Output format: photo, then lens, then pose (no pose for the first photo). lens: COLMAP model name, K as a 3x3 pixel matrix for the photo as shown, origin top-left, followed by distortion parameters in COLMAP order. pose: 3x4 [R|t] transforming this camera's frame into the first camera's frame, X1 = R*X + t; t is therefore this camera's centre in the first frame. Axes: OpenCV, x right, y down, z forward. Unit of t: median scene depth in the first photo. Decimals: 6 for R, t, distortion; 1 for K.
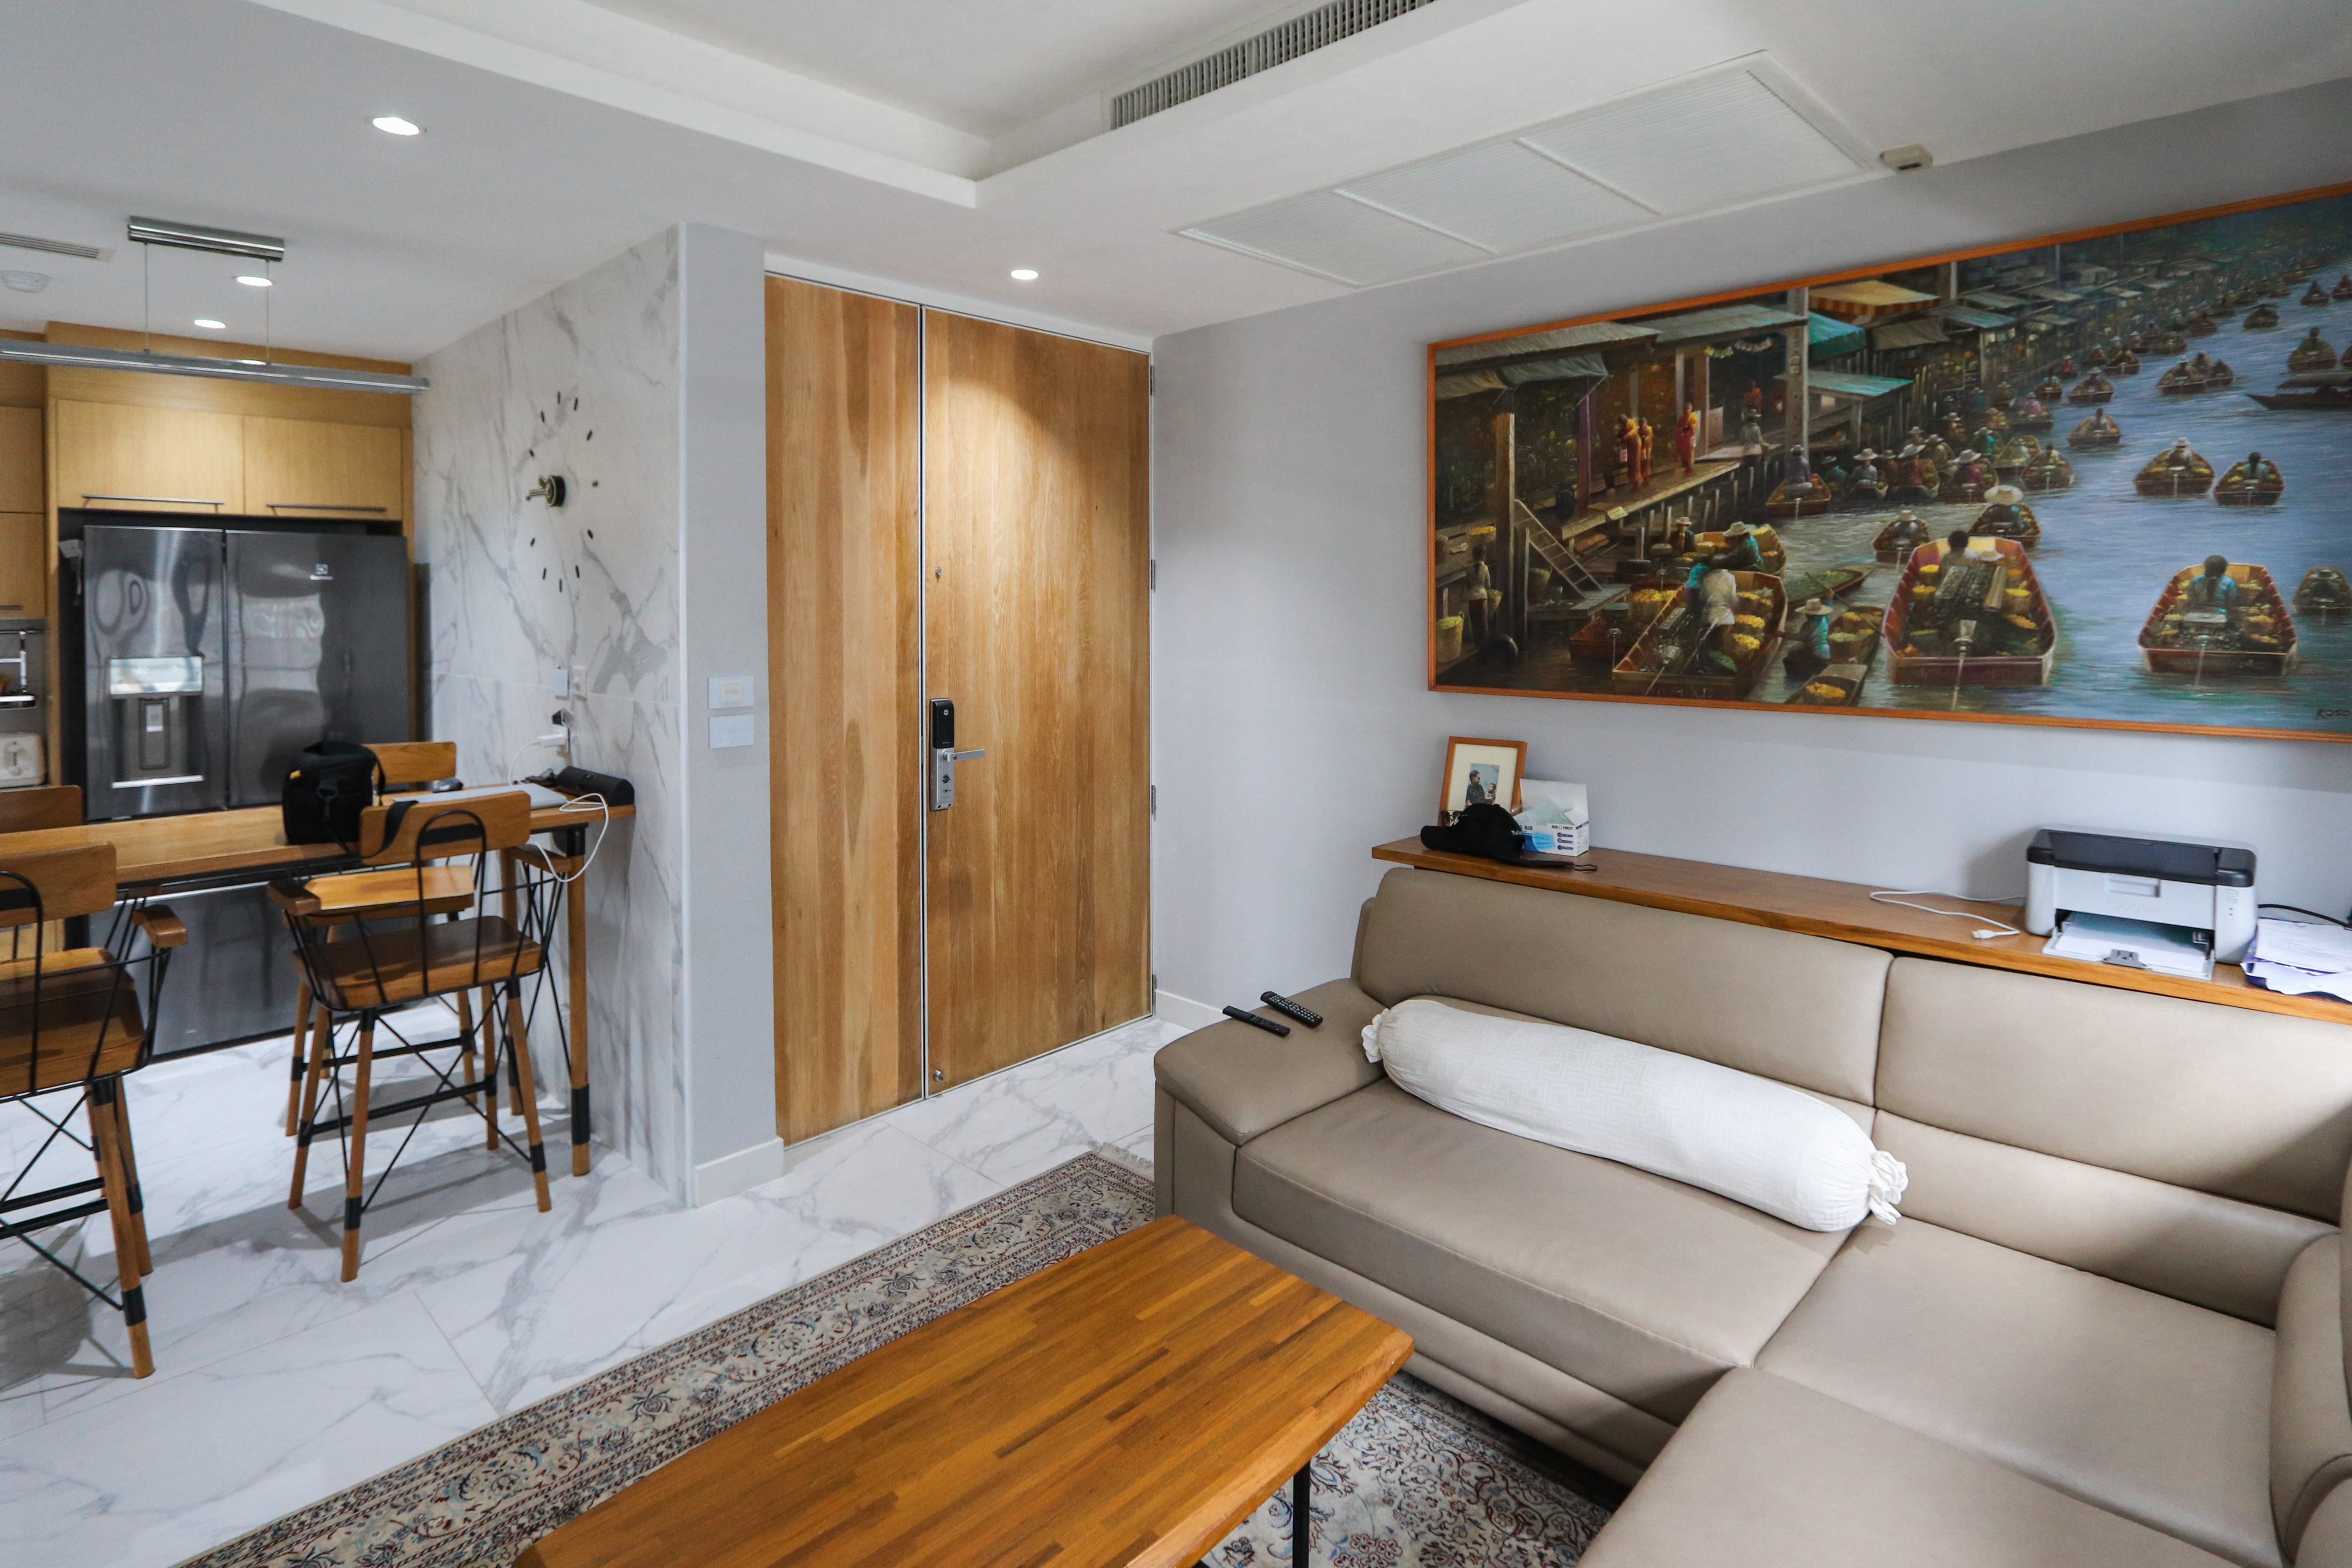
lens RADIAL K [[1173.4, 0, 1128.3], [0, 1173.4, 618.7], [0, 0, 1]] dist [-0.014351, 0.000722]
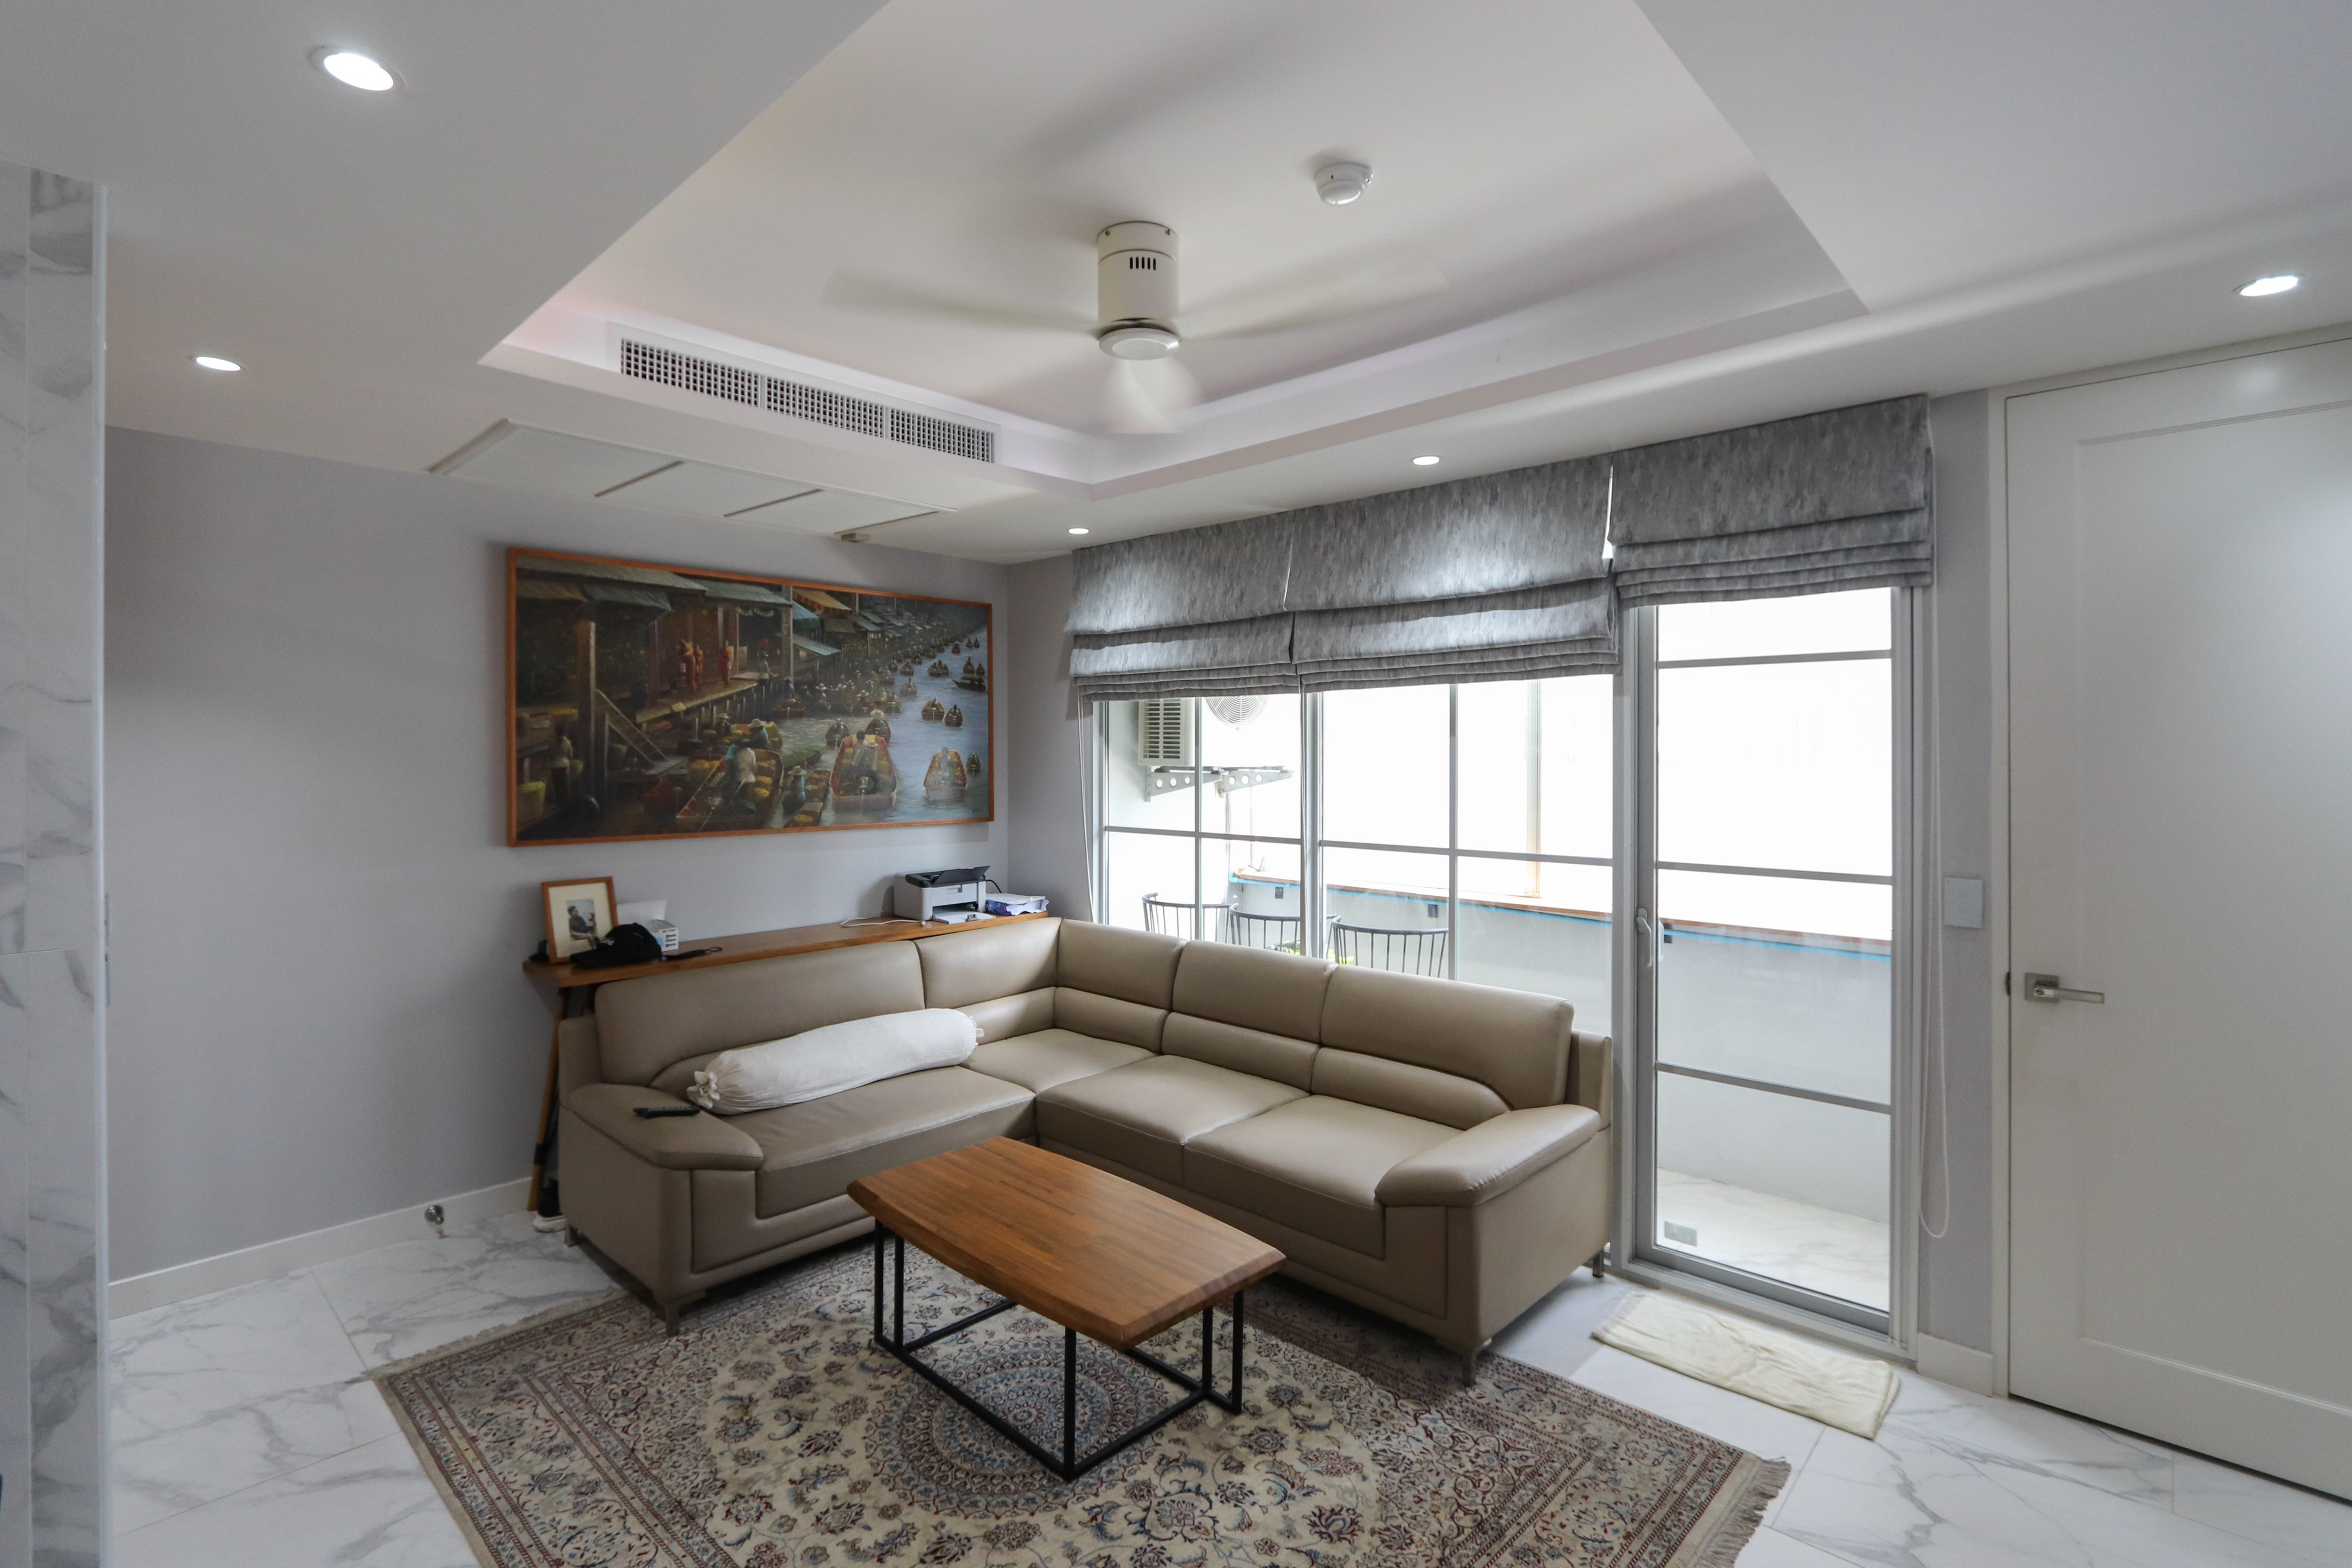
lens RADIAL K [[1080.5, 0, 1182.5], [0, 1080.5, 744.0], [0, 0, 1]] dist [-0.019172, 0.001610]
pose [[-0.010914, 0.014493, 0.999835, -0.970322], [0.017040, 0.999752, -0.014306, -0.016202], [-0.999795, 0.016881, -0.011158, 0.421457]]
